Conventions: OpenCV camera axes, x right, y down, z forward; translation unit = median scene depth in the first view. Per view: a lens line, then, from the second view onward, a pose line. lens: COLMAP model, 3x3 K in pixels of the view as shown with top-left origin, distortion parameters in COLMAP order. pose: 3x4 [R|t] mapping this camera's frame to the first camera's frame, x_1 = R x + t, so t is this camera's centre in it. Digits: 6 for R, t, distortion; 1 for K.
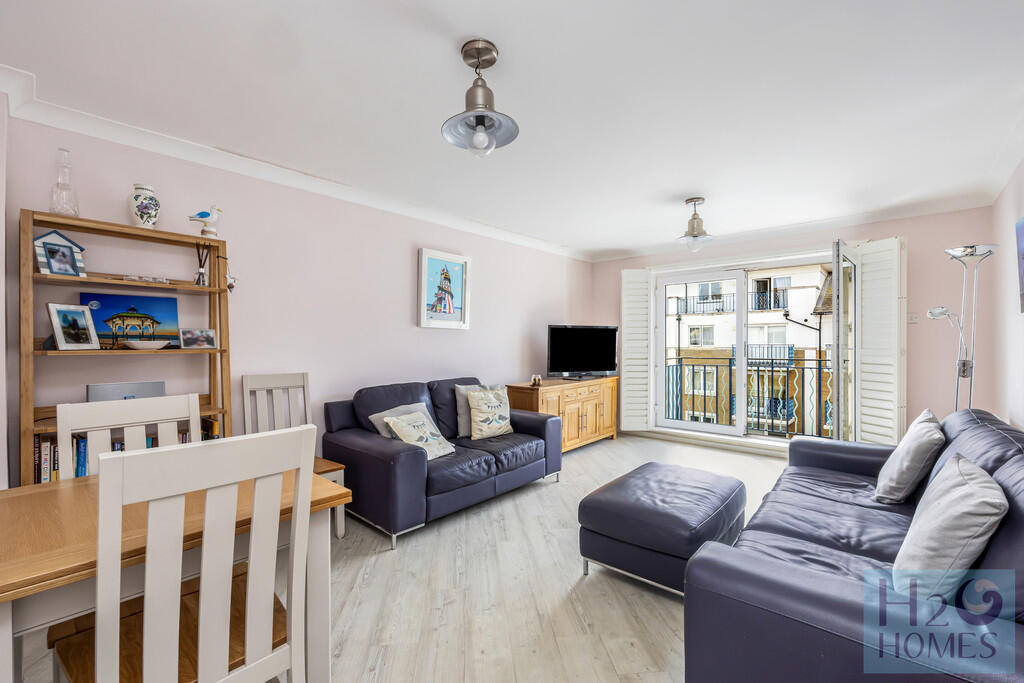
lens RADIAL K [[416.8, 0, 512.0], [0, 416.8, 341.5], [0, 0, 1]] dist [-0.000313, -0.000017]
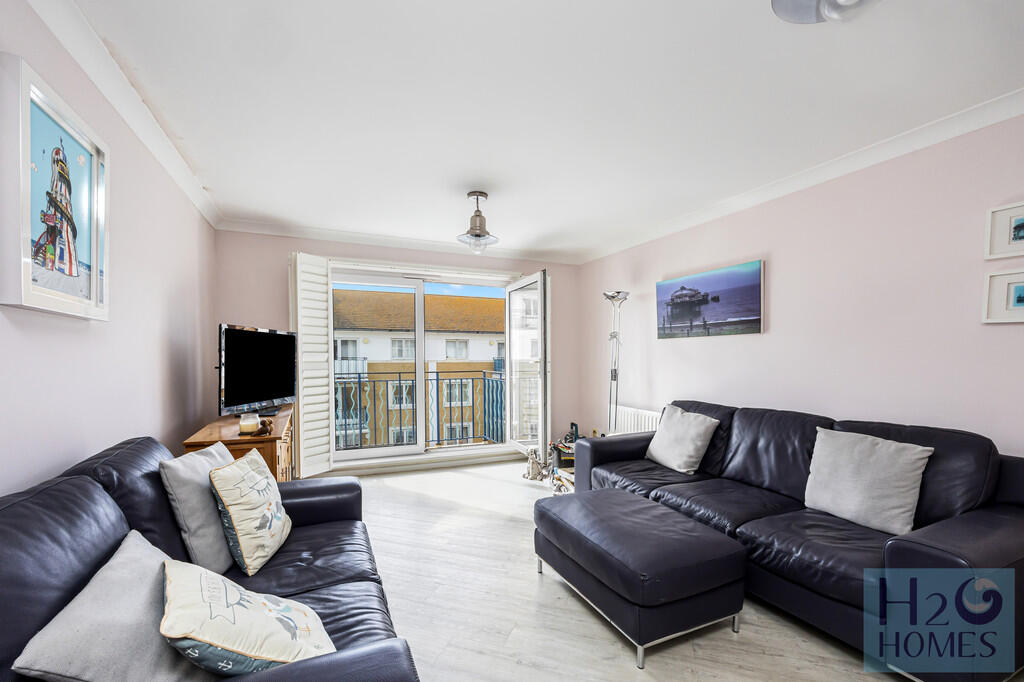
lens RADIAL K [[441.3, 0, 500.1], [0, 441.3, 367.1], [0, 0, 1]] dist [-0.000063, 0.000012]
pose [[0.430847, -0.019232, 0.902220, -0.371928], [-0.004605, 0.999713, 0.023510, 0.002963], [-0.902413, -0.014284, 0.430635, 0.528039]]
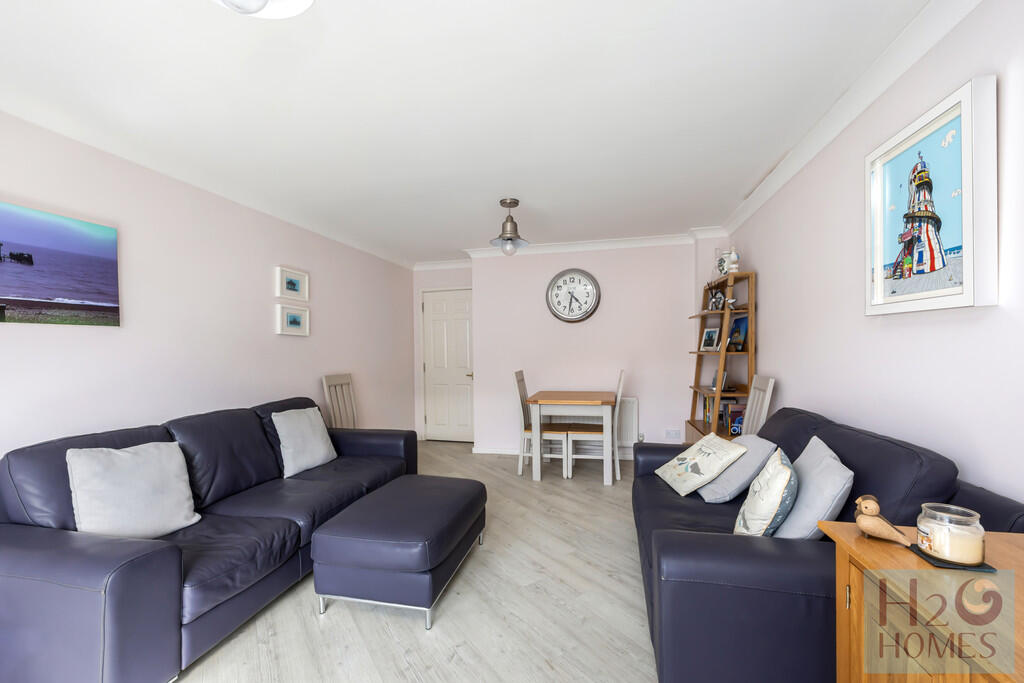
lens RADIAL K [[416.8, 0, 512.0], [0, 416.8, 341.5], [0, 0, 1]] dist [-0.000313, -0.000017]
pose [[-0.872290, 0.006318, -0.488948, 0.404632], [0.016072, 0.999747, -0.015756, -0.004190], [0.488724, -0.021602, -0.872171, 1.245661]]
